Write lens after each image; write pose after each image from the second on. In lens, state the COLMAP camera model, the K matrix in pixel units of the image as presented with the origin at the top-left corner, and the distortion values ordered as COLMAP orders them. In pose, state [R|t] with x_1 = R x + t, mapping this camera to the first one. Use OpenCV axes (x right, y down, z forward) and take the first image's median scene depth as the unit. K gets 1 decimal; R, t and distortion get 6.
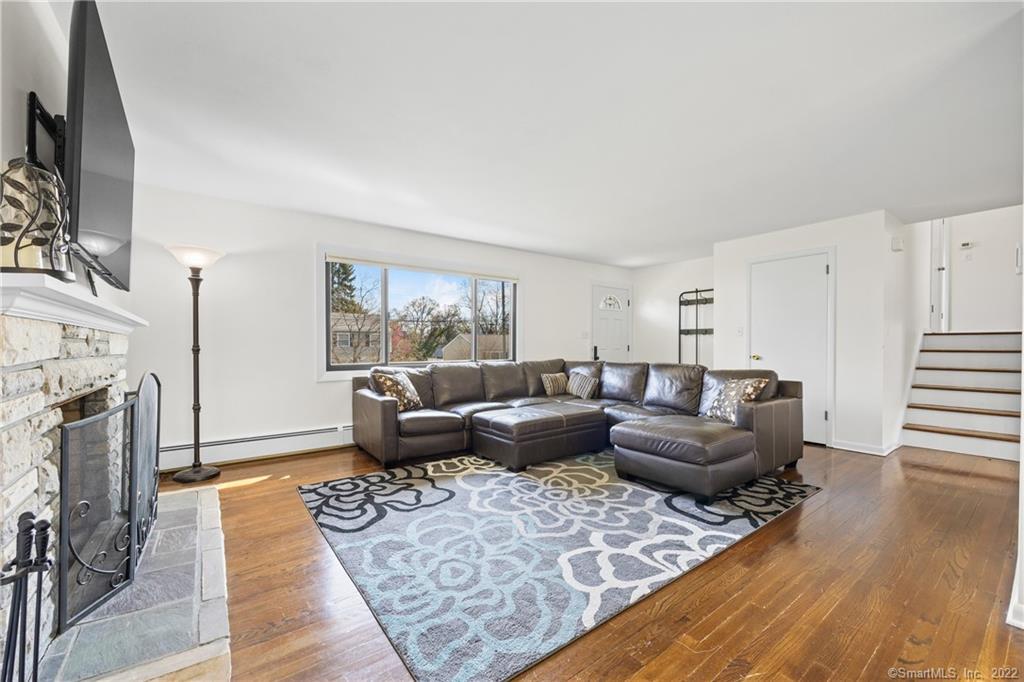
lens RADIAL K [[414.0, 0, 512.0], [0, 414.0, 341.0], [0, 0, 1]] dist [0.000125, 0.000010]
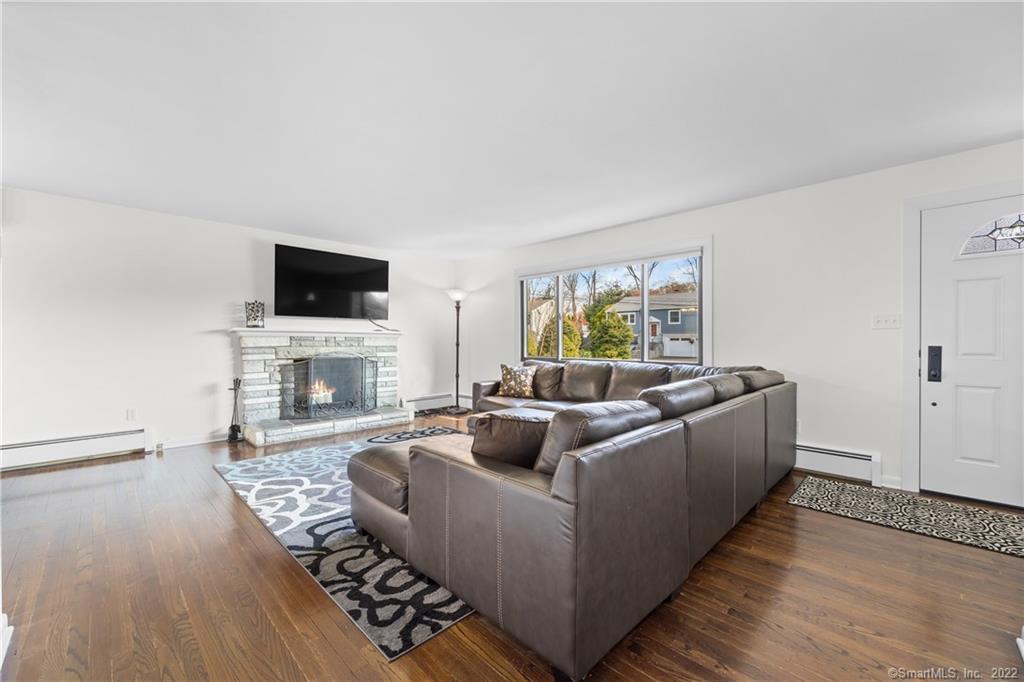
lens RADIAL K [[410.7, 0, 512.0], [0, 410.7, 341.0], [0, 0, 1]] dist [-0.002913, -0.000385]
pose [[0.141833, 0.000701, -0.989890, 1.199308], [0.008762, 0.999960, 0.001963, 0.003057], [0.989852, -0.008952, 0.141822, 1.057649]]
